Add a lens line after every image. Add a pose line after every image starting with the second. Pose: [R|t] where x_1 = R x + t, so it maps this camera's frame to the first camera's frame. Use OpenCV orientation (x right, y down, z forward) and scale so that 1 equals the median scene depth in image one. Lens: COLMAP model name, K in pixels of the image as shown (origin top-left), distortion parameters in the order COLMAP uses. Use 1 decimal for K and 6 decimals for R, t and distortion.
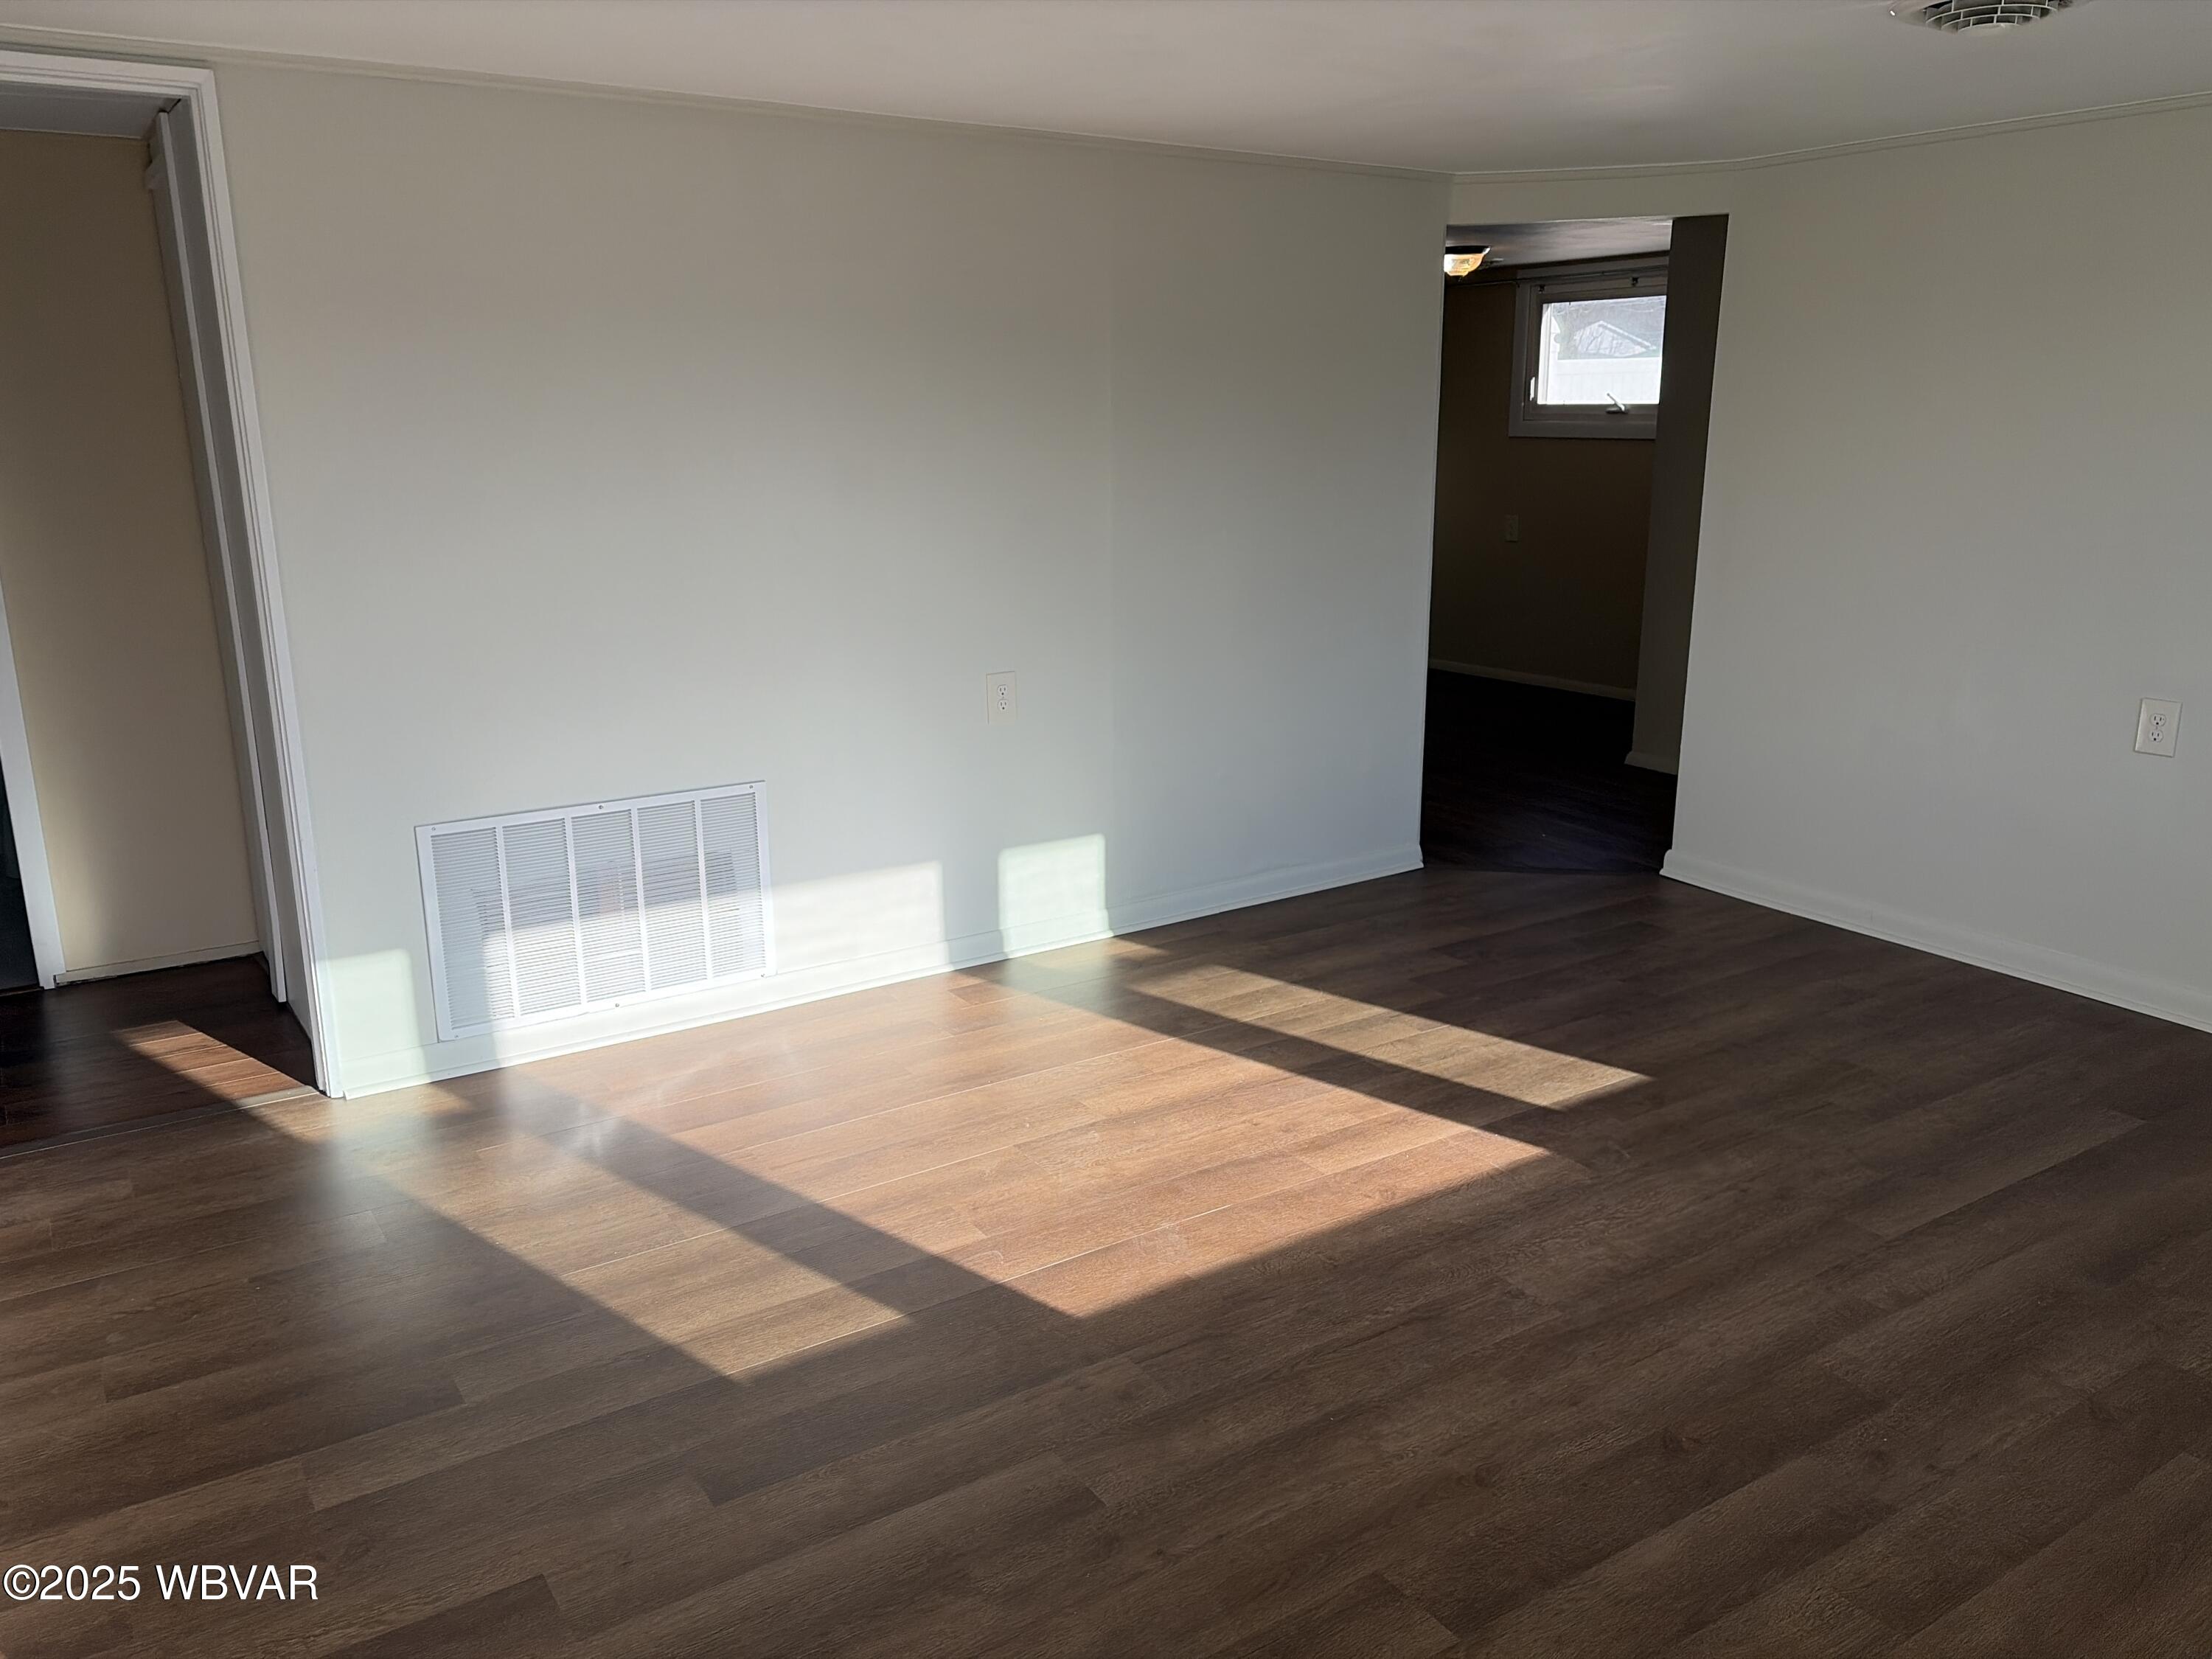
lens RADIAL K [[1674.8, 0, 1105.5], [0, 1674.8, 829.2], [0, 0, 1]] dist [0.034602, -0.005727]
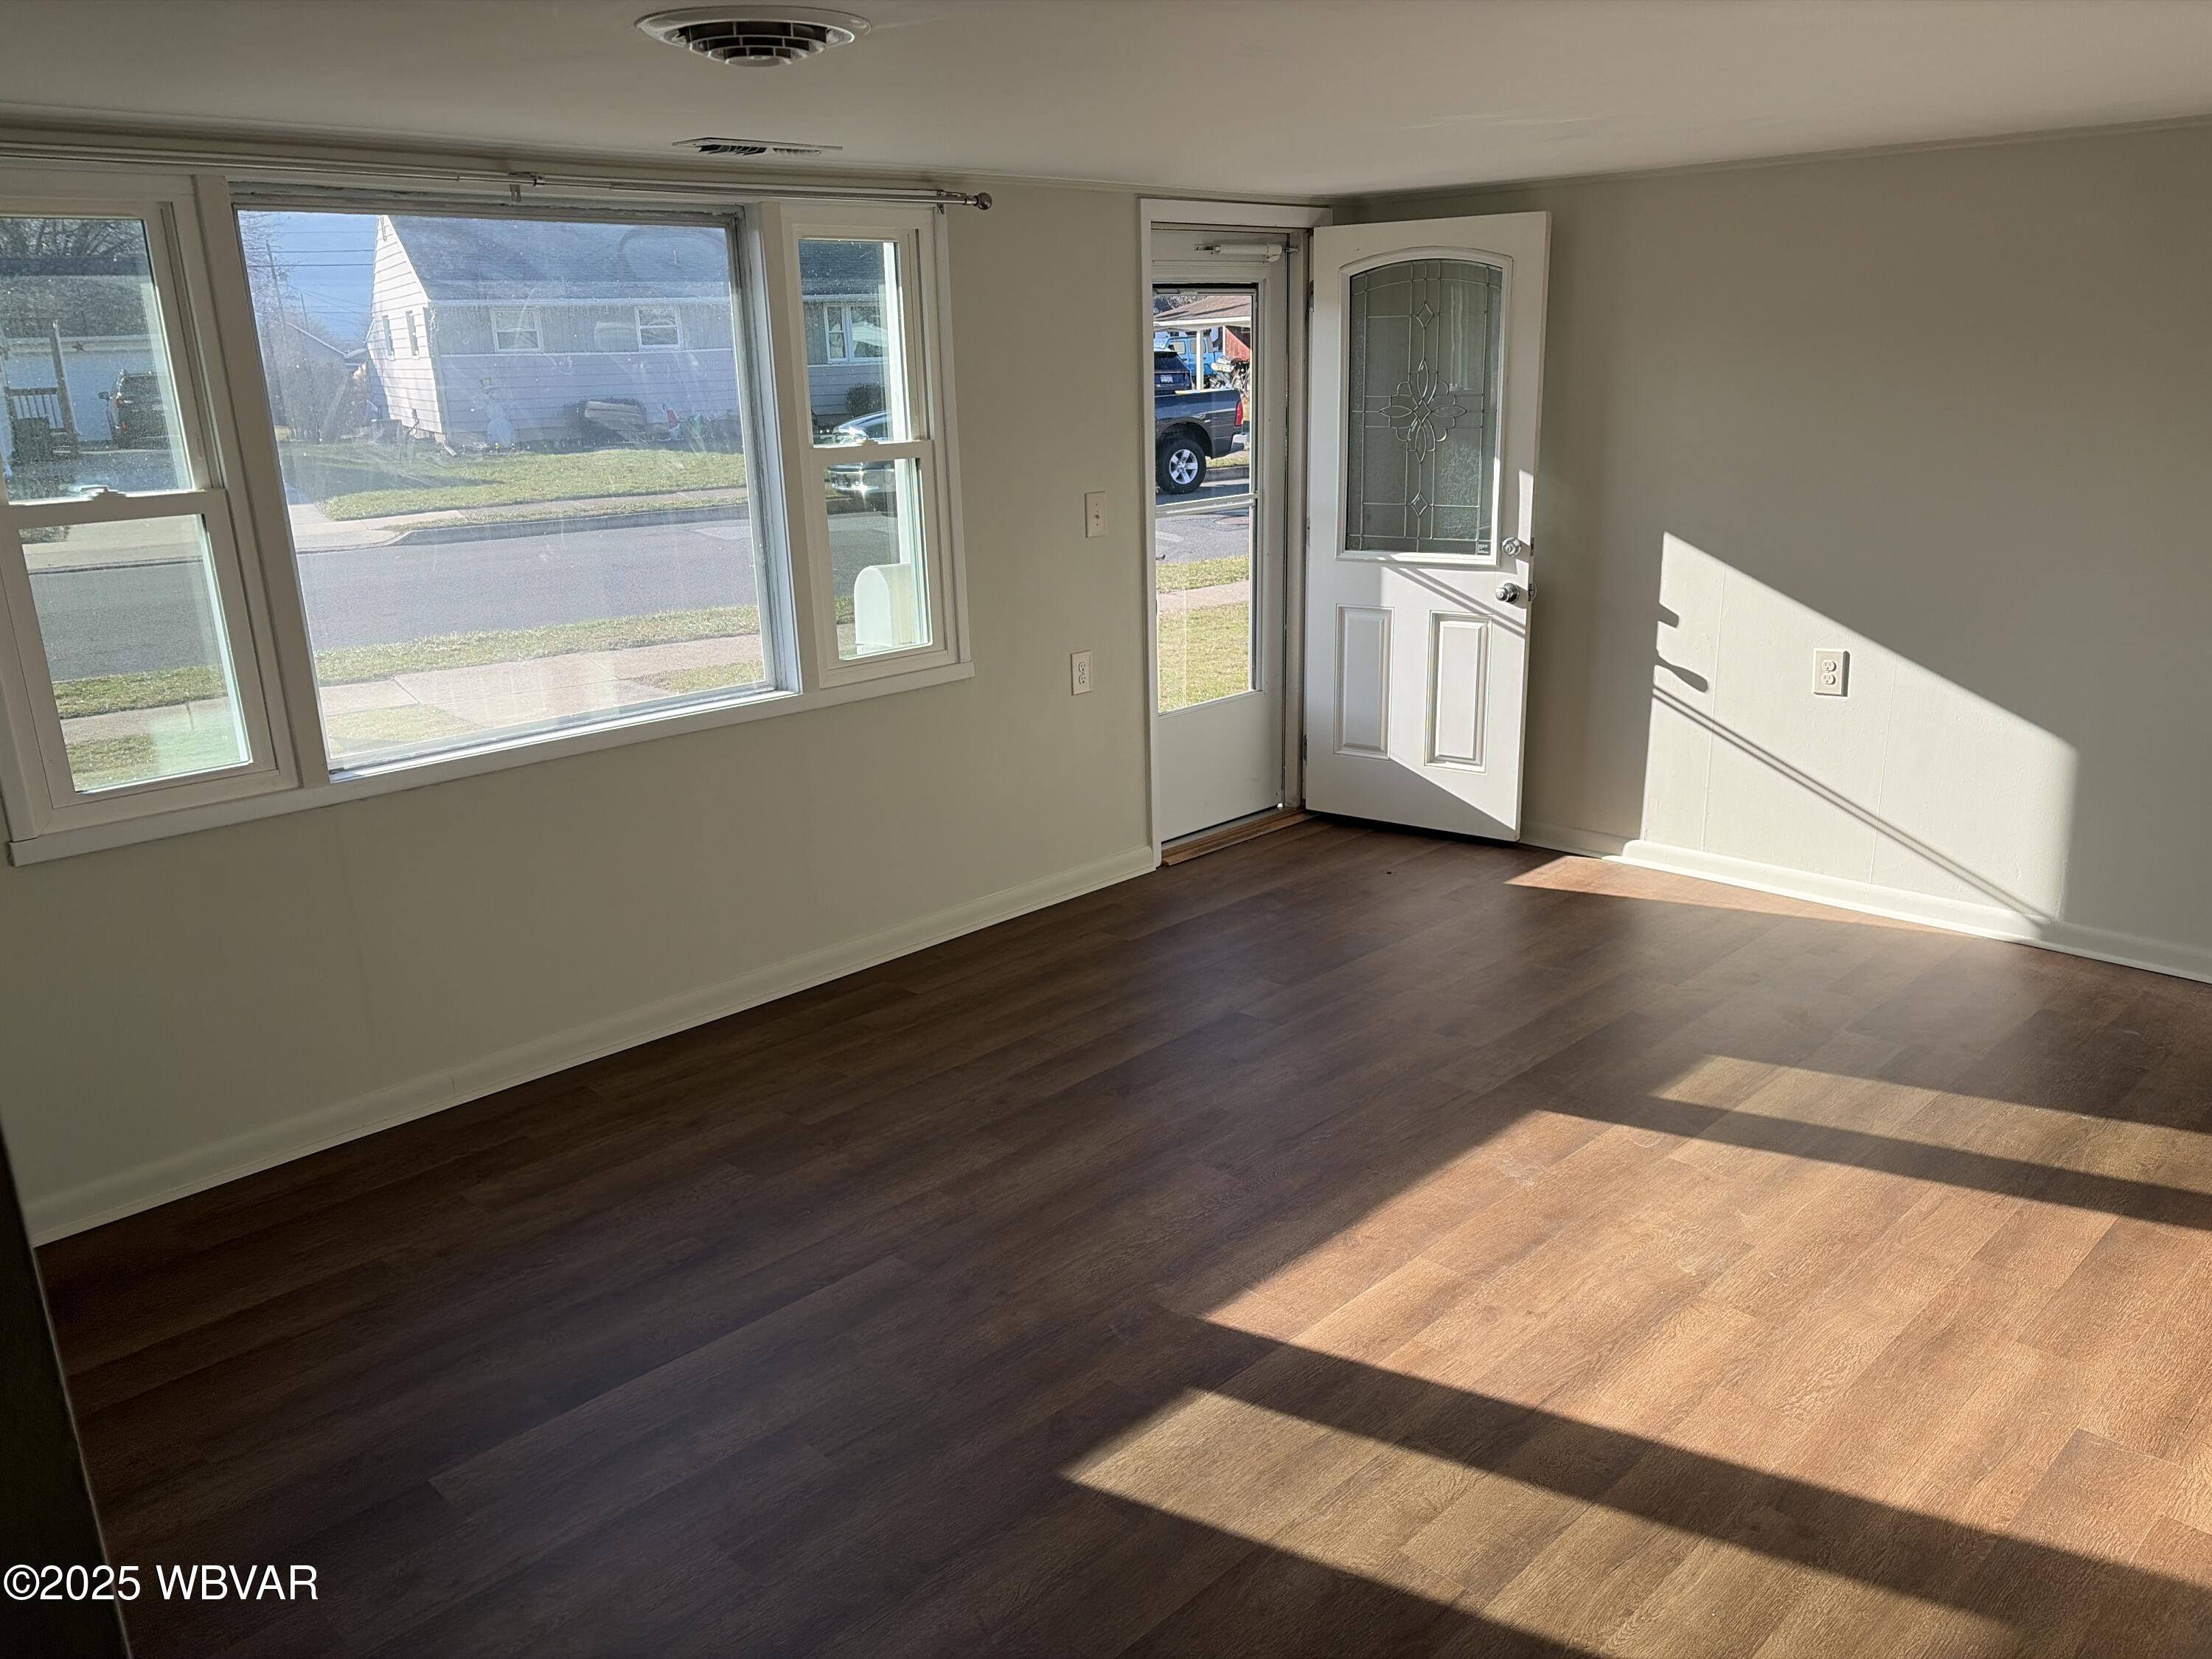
lens RADIAL K [[1674.8, 0, 1091.7], [0, 1674.8, 842.7], [0, 0, 1]] dist [0.034602, -0.005727]
pose [[-0.980863, 0.084376, -0.175469, 0.444570], [-0.016820, 0.861130, 0.508107, -0.464607], [0.193974, 0.501335, -0.843230, 1.580789]]
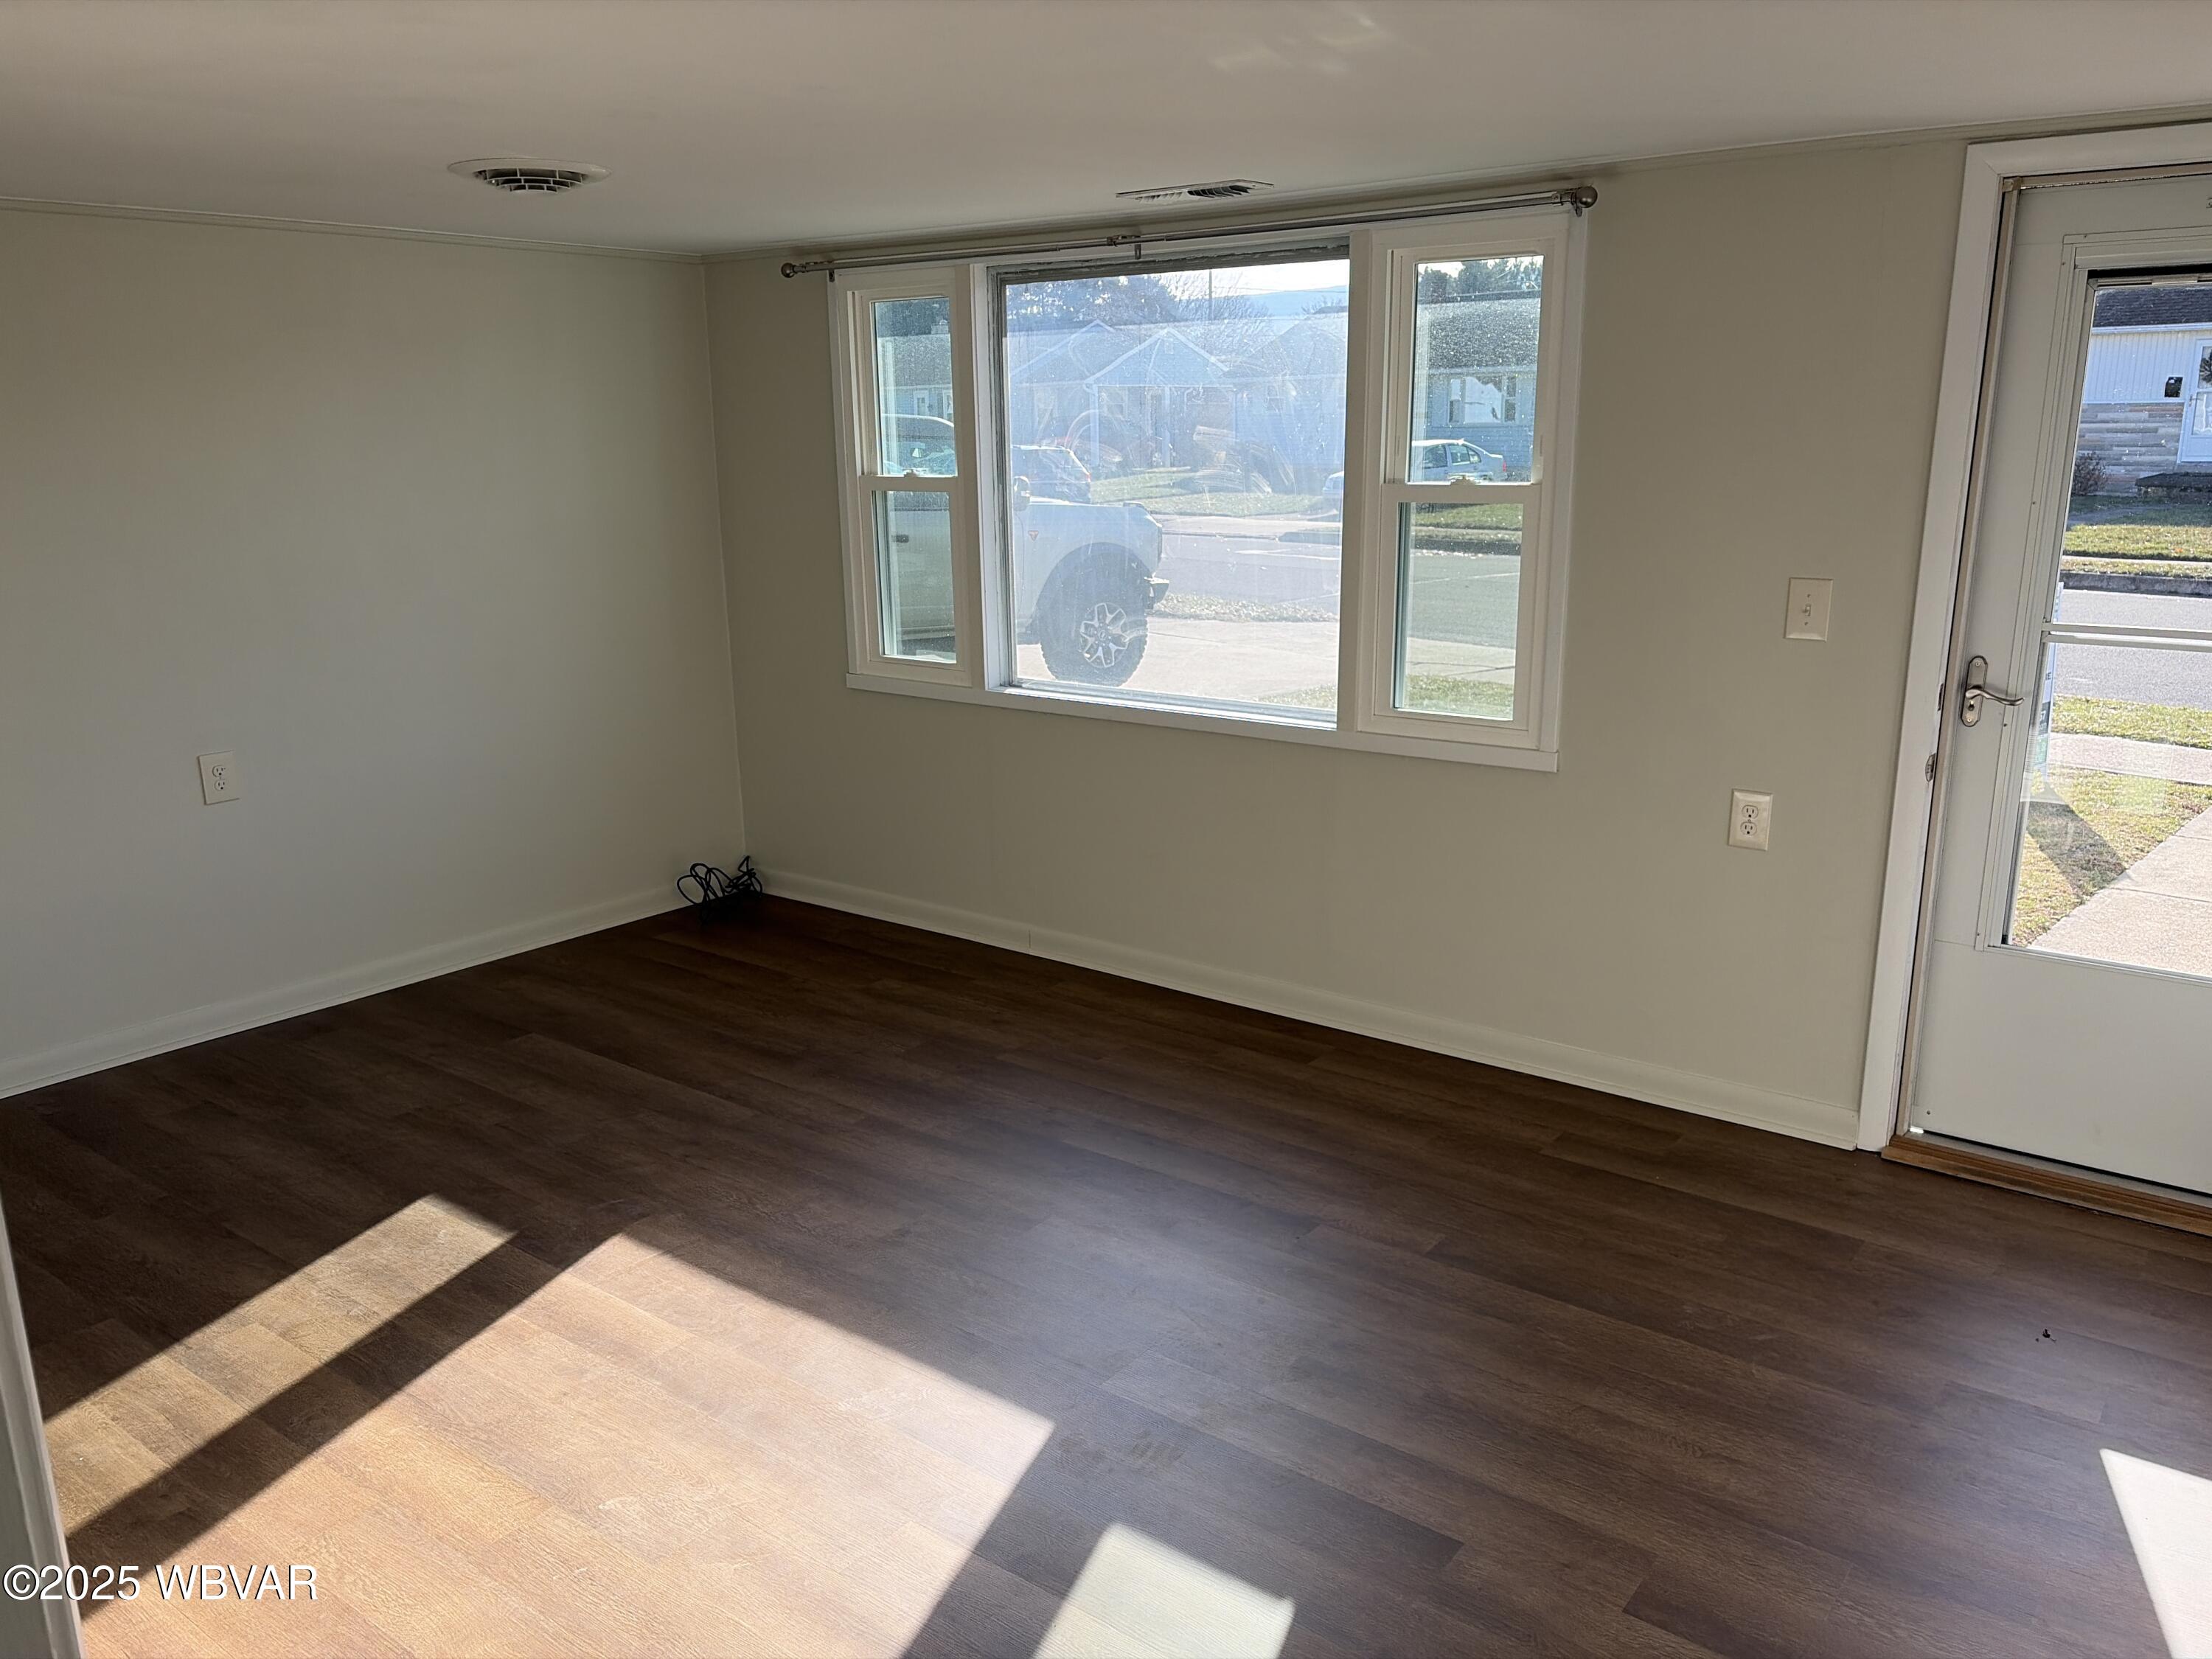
lens RADIAL K [[1674.8, 0, 1092.7], [0, 1674.8, 822.8], [0, 0, 1]] dist [0.034602, -0.005727]
pose [[-0.323471, -0.218958, 0.920556, -0.696461], [0.248246, 0.919145, 0.305853, -0.270375], [-0.913094, 0.327459, -0.242961, 0.888068]]
